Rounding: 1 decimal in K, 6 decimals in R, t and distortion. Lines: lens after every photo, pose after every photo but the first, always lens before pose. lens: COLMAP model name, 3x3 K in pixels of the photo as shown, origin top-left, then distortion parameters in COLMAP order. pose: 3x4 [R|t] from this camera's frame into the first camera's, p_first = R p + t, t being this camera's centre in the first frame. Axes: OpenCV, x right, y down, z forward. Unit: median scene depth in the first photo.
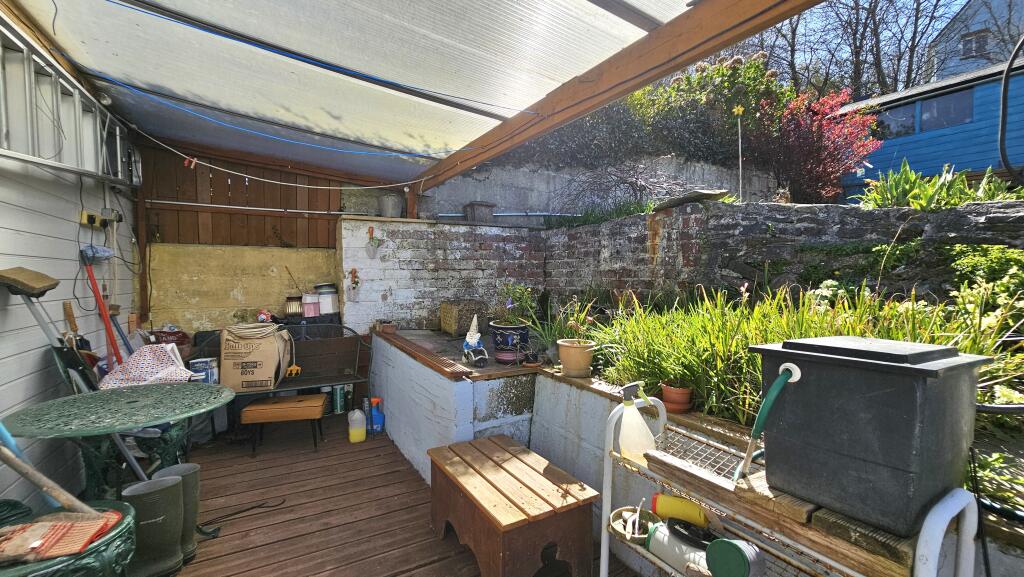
lens RADIAL K [[422.6, 0, 511.9], [0, 422.6, 290.9], [0, 0, 1]] dist [0.004423, 0.000689]
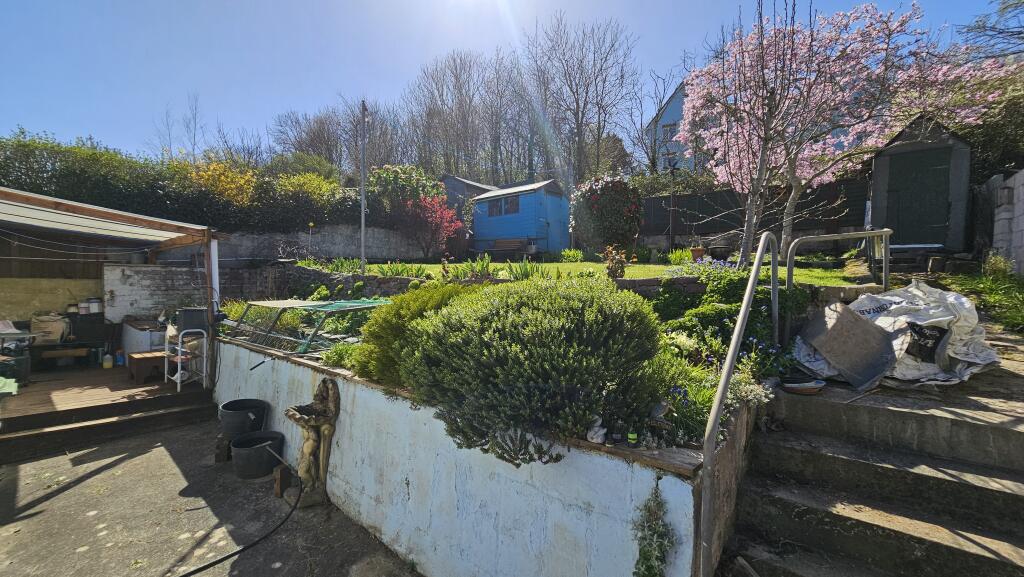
lens RADIAL K [[422.6, 0, 510.5], [0, 422.6, 291.7], [0, 0, 1]] dist [0.004423, 0.000689]
pose [[0.951407, 0.001505, 0.307931, 0.793586], [0.006137, 0.999697, -0.023848, 0.015664], [-0.307874, 0.024579, 0.951110, -1.472362]]
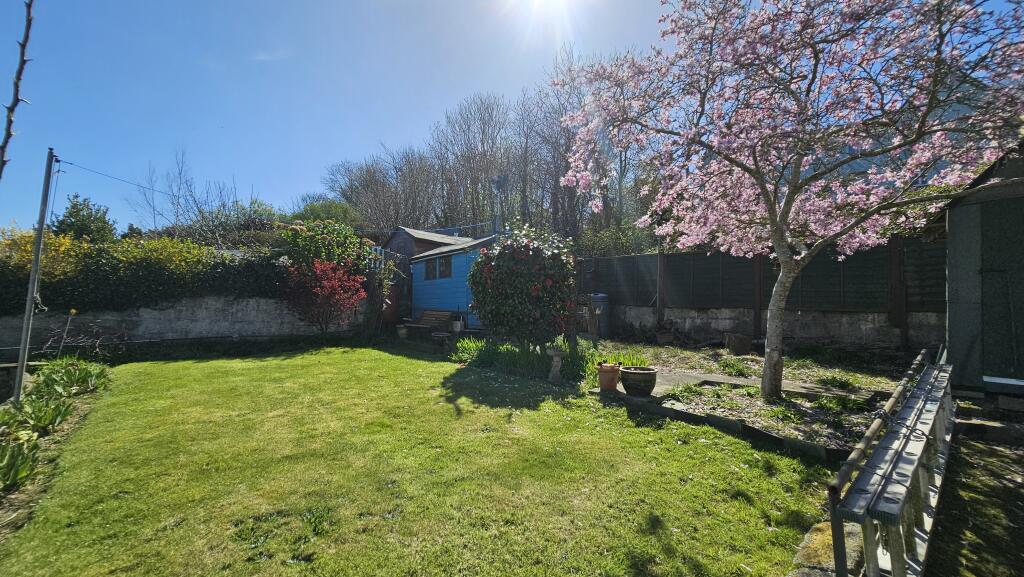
lens RADIAL K [[422.6, 0, 513.4], [0, 422.6, 284.8], [0, 0, 1]] dist [0.004423, 0.000689]
pose [[0.988632, 0.041812, 0.144428, 1.888960], [-0.024016, 0.992137, -0.122832, -0.329432], [-0.148428, 0.117967, 0.981862, -0.946585]]
